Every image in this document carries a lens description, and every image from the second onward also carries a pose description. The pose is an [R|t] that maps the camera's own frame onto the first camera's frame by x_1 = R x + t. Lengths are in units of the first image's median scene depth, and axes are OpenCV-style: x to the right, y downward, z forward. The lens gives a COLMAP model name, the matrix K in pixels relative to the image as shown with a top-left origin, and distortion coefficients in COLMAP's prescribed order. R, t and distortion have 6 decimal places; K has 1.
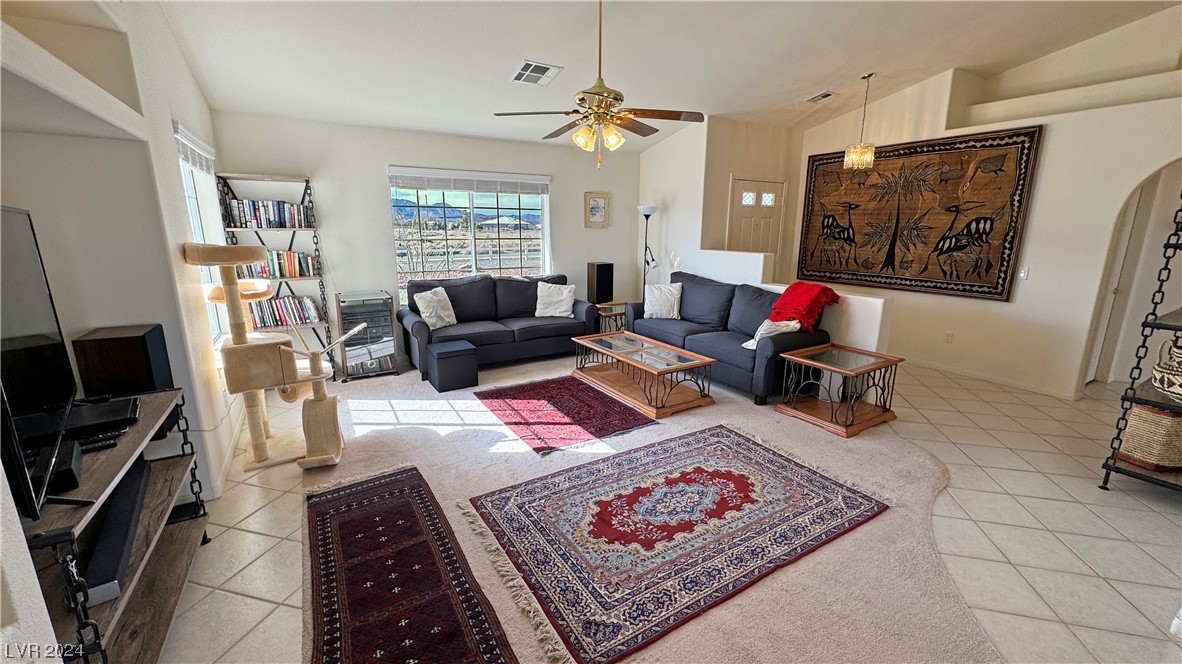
lens RADIAL K [[468.6, 0, 591.0], [0, 468.6, 332.0], [0, 0, 1]] dist [-0.001597, 0.000148]
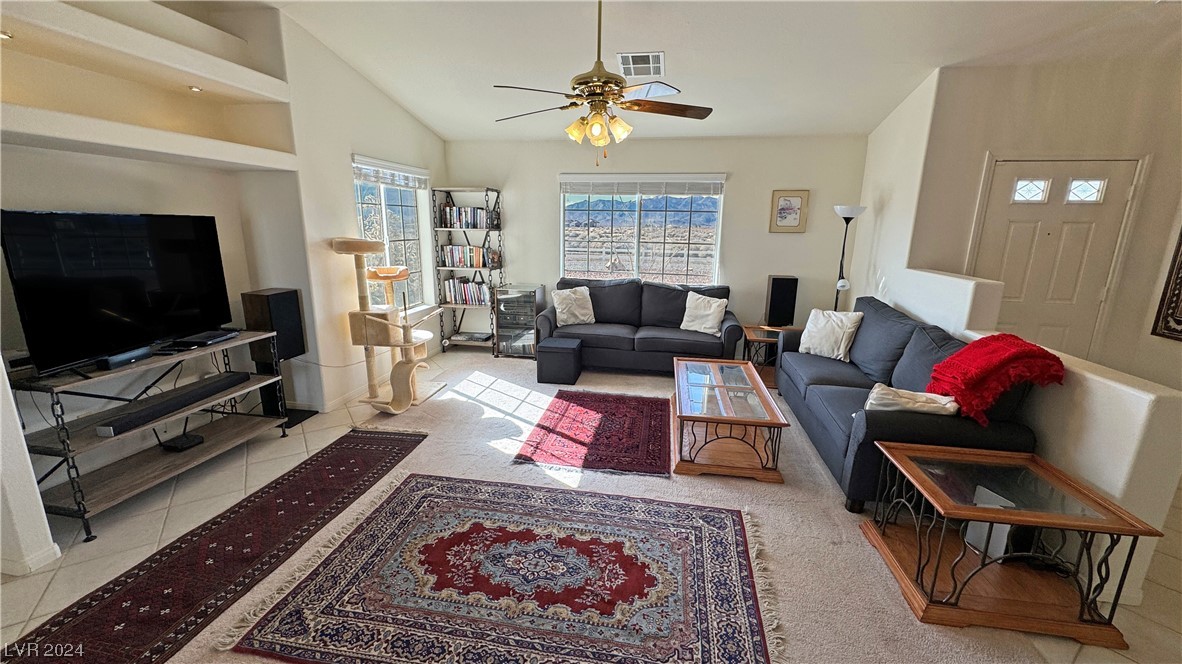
lens RADIAL K [[468.6, 0, 591.0], [0, 468.6, 332.0], [0, 0, 1]] dist [-0.001597, 0.000148]
pose [[0.753065, 0.154470, -0.639557, 0.425463], [-0.157737, 0.986088, 0.052434, -0.059420], [0.638759, 0.061396, 0.766954, 0.235534]]
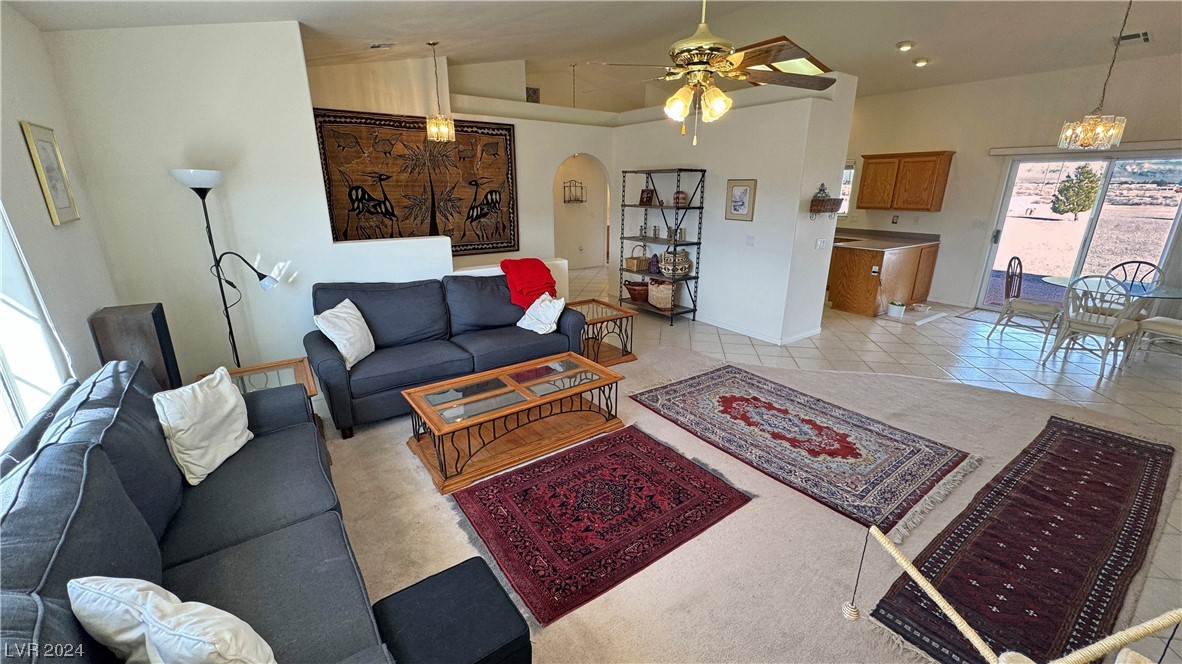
lens RADIAL K [[468.6, 0, 591.0], [0, 468.6, 332.0], [0, 0, 1]] dist [-0.001597, 0.000148]
pose [[-0.073945, -0.303281, 0.950028, -0.559246], [0.216933, 0.924932, 0.312155, -0.236249], [-0.973382, 0.229175, -0.002602, 0.859115]]
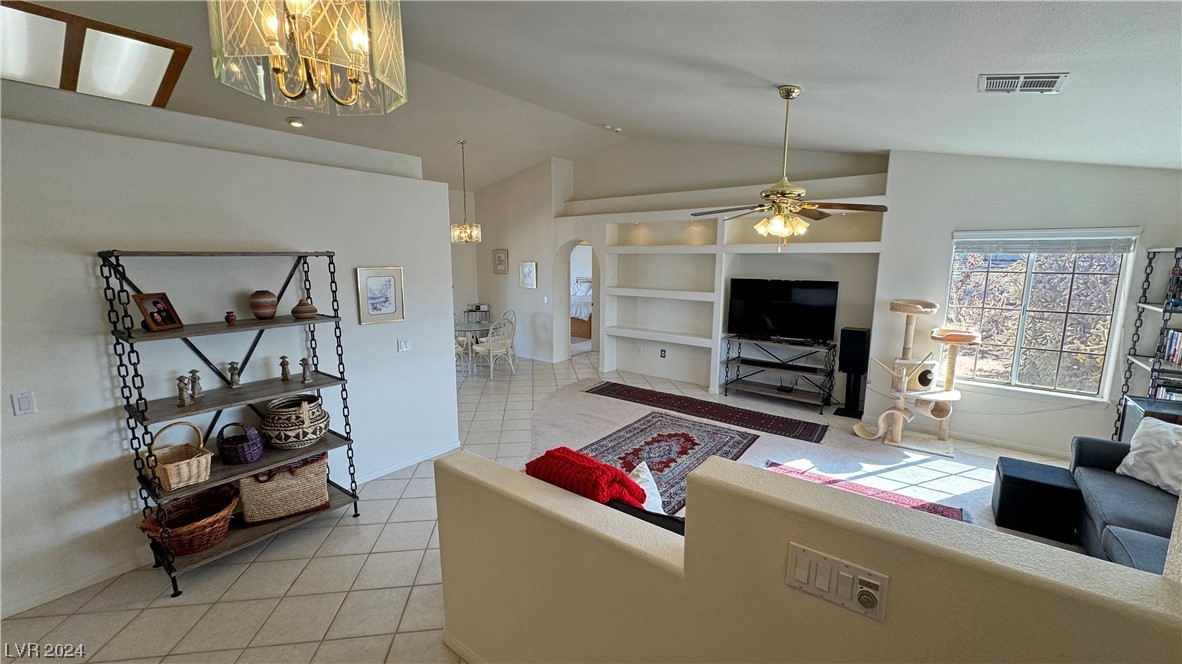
lens RADIAL K [[468.6, 0, 591.0], [0, 468.6, 332.0], [0, 0, 1]] dist [-0.001597, 0.000148]
pose [[-0.932560, 0.049191, -0.357648, 0.592033], [-0.088058, 0.929757, 0.357489, -0.369760], [0.350111, 0.364874, -0.862722, 1.305983]]
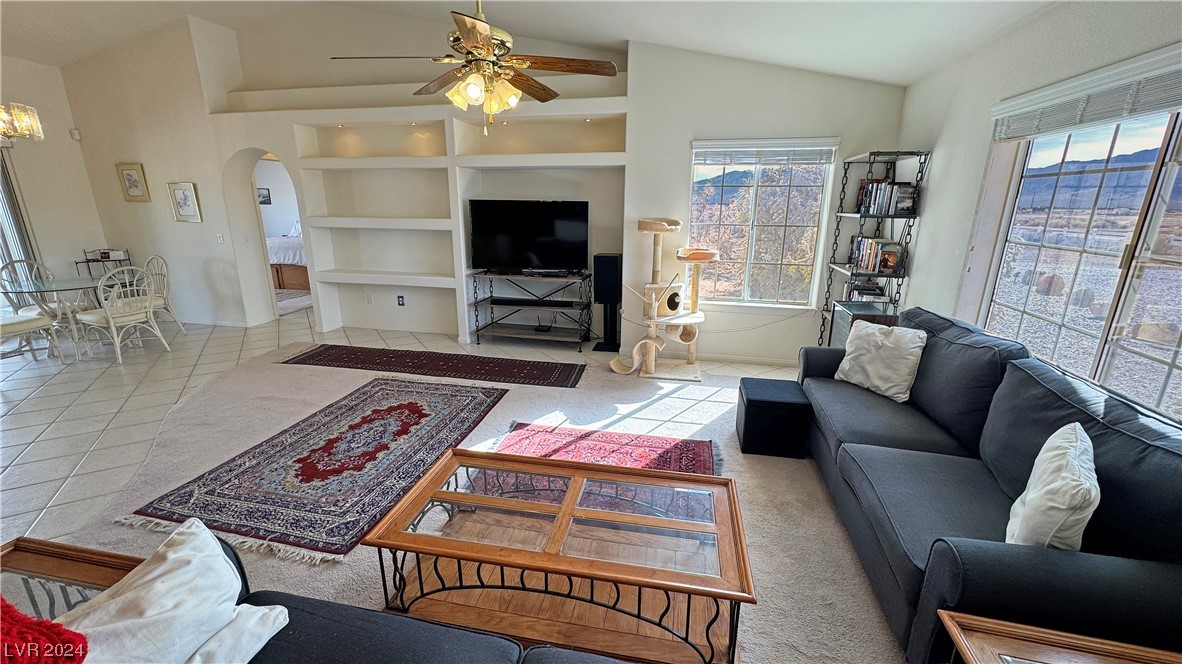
lens RADIAL K [[468.6, 0, 591.0], [0, 468.6, 332.0], [0, 0, 1]] dist [-0.001597, 0.000148]
pose [[-0.684851, 0.185551, -0.704663, 0.348487], [-0.172140, 0.898469, 0.403884, -0.275674], [0.708059, 0.397901, -0.583376, 1.178171]]
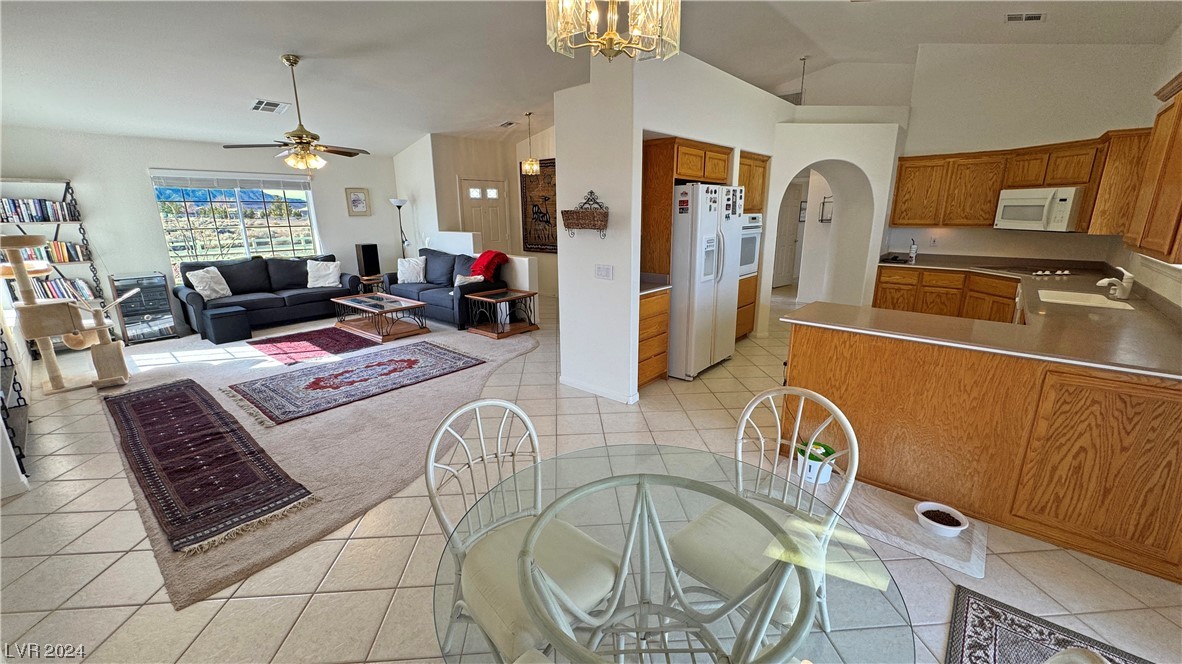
lens RADIAL K [[468.6, 0, 591.0], [0, 468.6, 332.0], [0, 0, 1]] dist [-0.001597, 0.000148]
pose [[0.950594, -0.089648, 0.297210, 0.281689], [0.080250, 0.995816, 0.043698, 0.116801], [-0.299884, -0.017688, 0.953812, -0.556370]]
